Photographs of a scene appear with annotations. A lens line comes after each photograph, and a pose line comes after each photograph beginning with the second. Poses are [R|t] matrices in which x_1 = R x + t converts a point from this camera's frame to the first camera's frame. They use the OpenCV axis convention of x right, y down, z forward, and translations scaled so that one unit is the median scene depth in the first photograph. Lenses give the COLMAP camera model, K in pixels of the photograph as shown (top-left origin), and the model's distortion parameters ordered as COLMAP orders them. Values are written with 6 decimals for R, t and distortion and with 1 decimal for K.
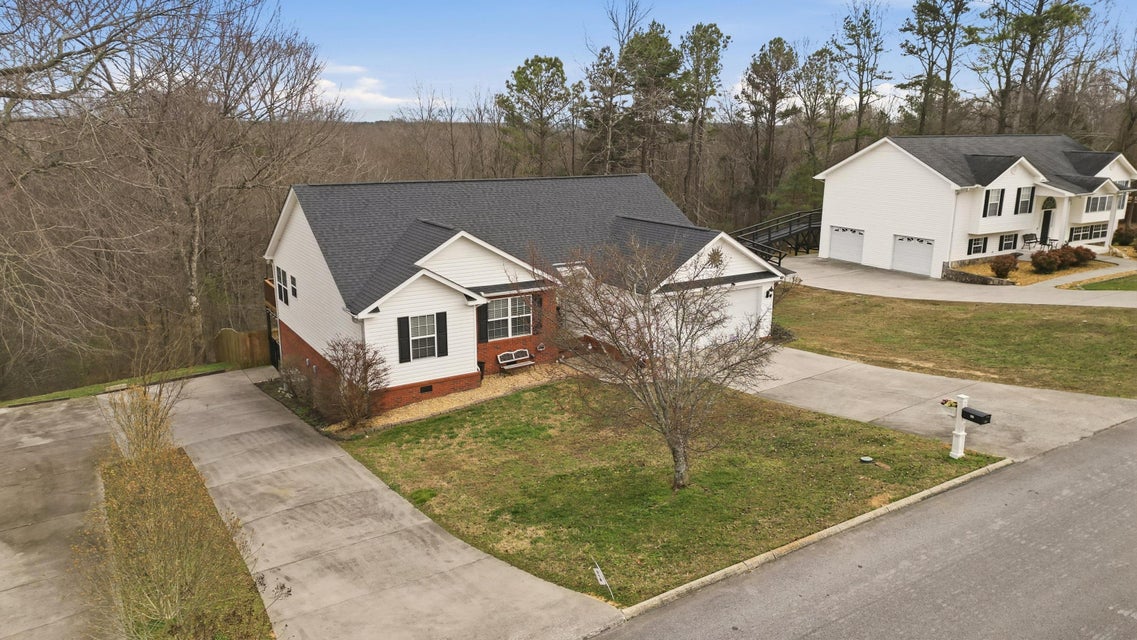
lens RADIAL K [[787.0, 0, 559.7], [0, 787.0, 324.9], [0, 0, 1]] dist [0.052673, -0.029661]
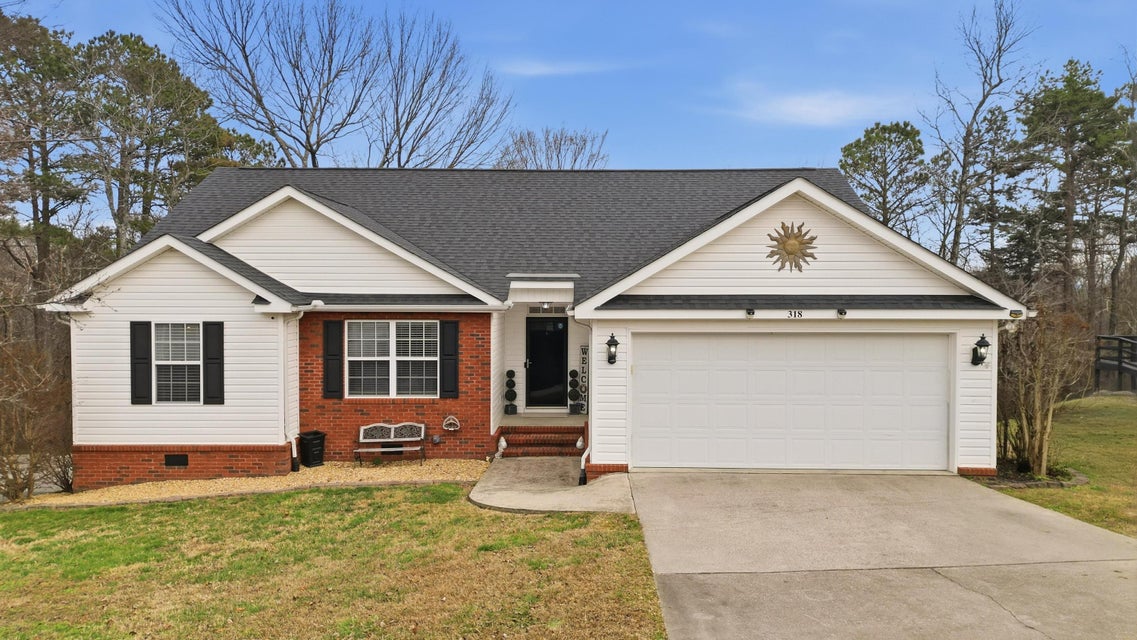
lens RADIAL K [[787.0, 0, 572.5], [0, 787.0, 316.5], [0, 0, 1]] dist [0.052673, -0.029661]
pose [[0.843891, 0.017630, -0.536225, 0.341298], [-0.132653, 0.975285, -0.176698, 0.043055], [0.519857, 0.220246, 0.825373, 0.631986]]
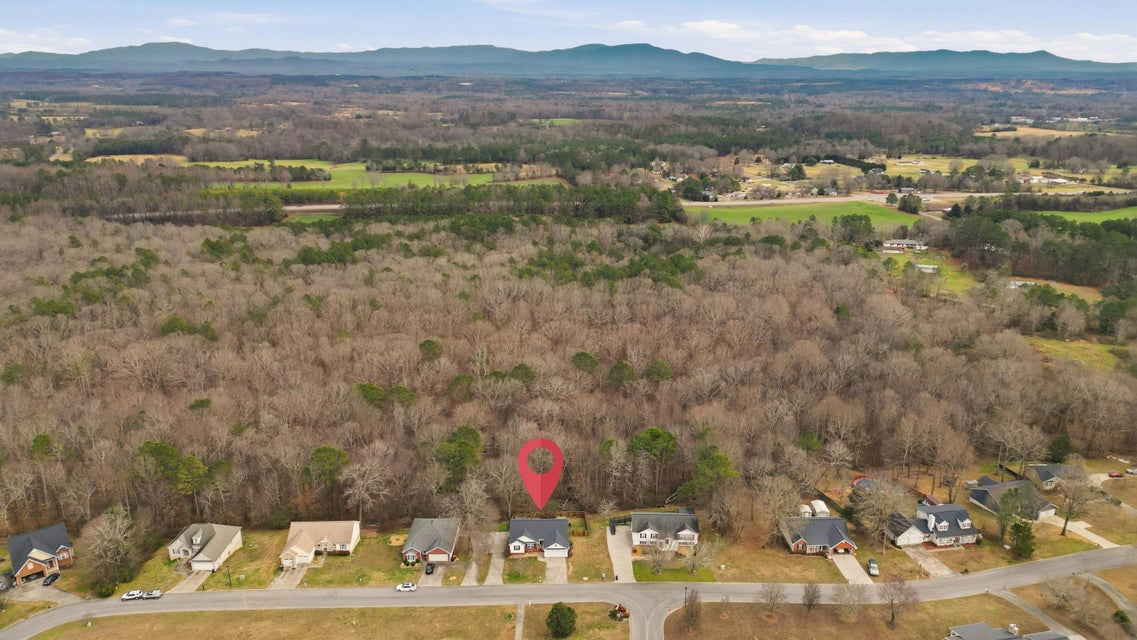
lens RADIAL K [[787.0, 0, 570.2], [0, 787.0, 319.2], [0, 0, 1]] dist [0.052673, -0.029661]
pose [[0.861785, 0.159442, -0.481565, 3.731346], [-0.126407, 0.986871, 0.100533, -3.101466], [0.491271, -0.025765, 0.870625, -5.614376]]
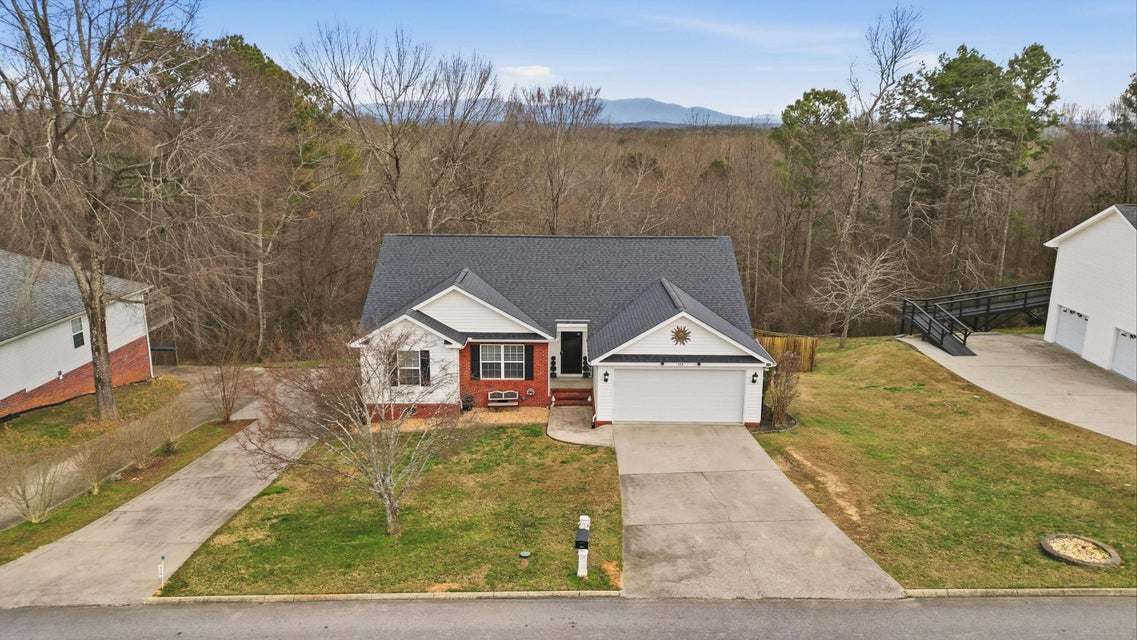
lens RADIAL K [[787.0, 0, 567.4], [0, 787.0, 312.8], [0, 0, 1]] dist [0.052673, -0.029661]
pose [[0.849730, 0.126991, -0.511695, 0.617270], [-0.134558, 0.990652, 0.022408, -0.123033], [0.509758, 0.049812, 0.858875, 0.058239]]
